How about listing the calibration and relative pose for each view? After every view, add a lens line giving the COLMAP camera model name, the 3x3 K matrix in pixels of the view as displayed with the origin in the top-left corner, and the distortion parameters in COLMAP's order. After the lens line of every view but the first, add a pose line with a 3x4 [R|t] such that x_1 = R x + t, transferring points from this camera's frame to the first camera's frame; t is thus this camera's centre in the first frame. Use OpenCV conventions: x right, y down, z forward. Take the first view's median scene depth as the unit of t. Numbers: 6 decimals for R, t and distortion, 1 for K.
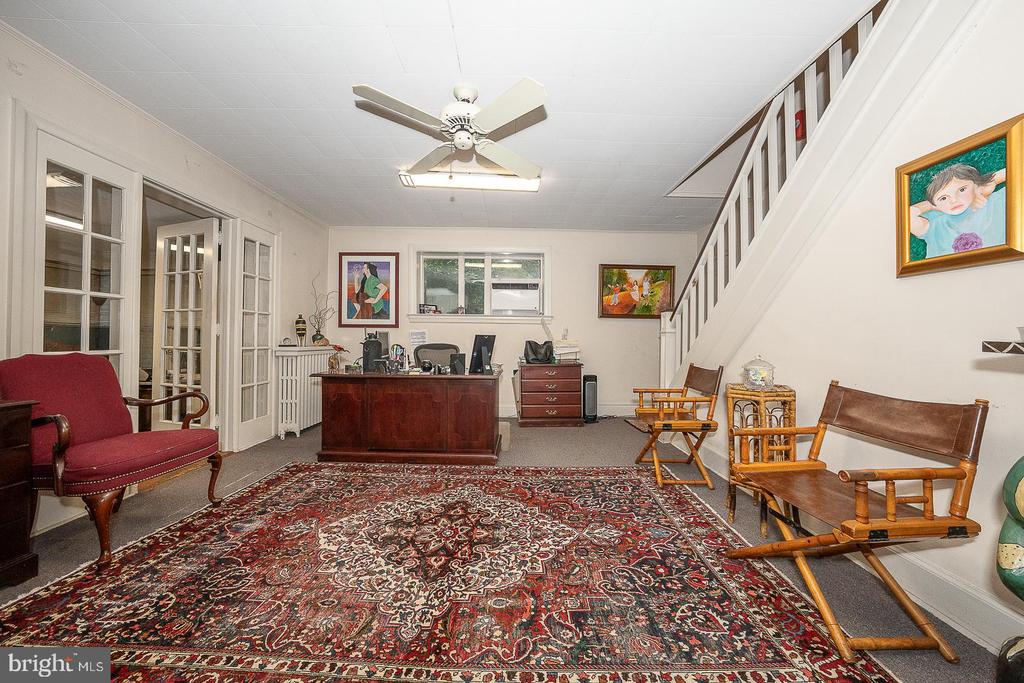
lens RADIAL K [[354.3, 0, 513.8], [0, 354.3, 339.6], [0, 0, 1]] dist [-0.001999, -0.000094]
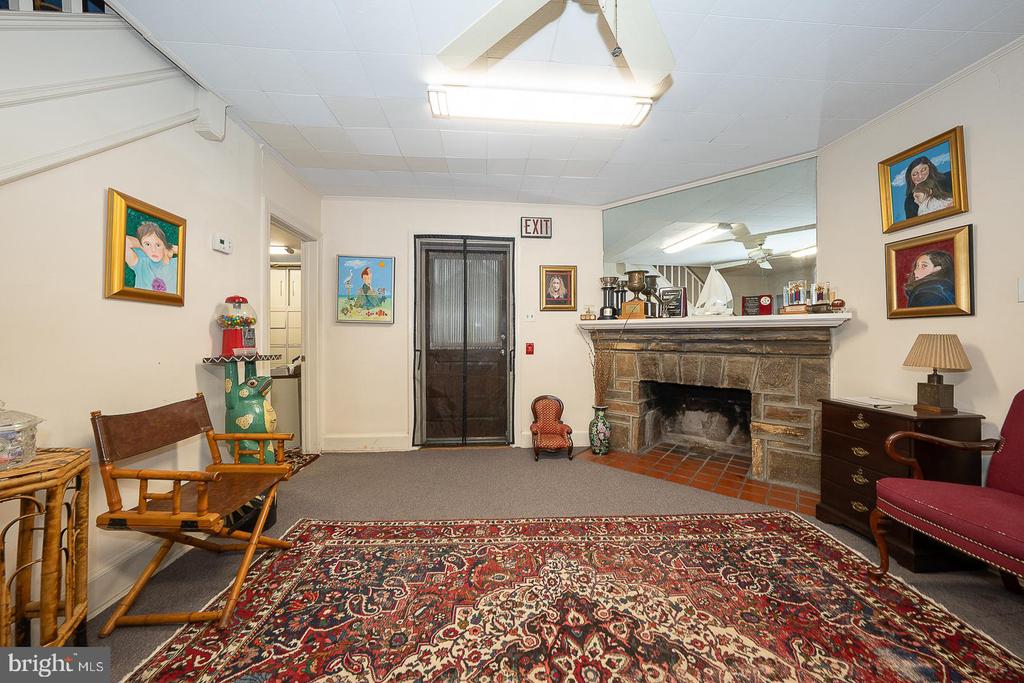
lens RADIAL K [[354.3, 0, 501.4], [0, 354.3, 326.0], [0, 0, 1]] dist [-0.001999, -0.000094]
pose [[-0.999523, -0.006988, -0.030091, -0.004138], [-0.005918, 0.999352, -0.035513, -0.062264], [0.030320, -0.035318, -0.998916, 1.974047]]
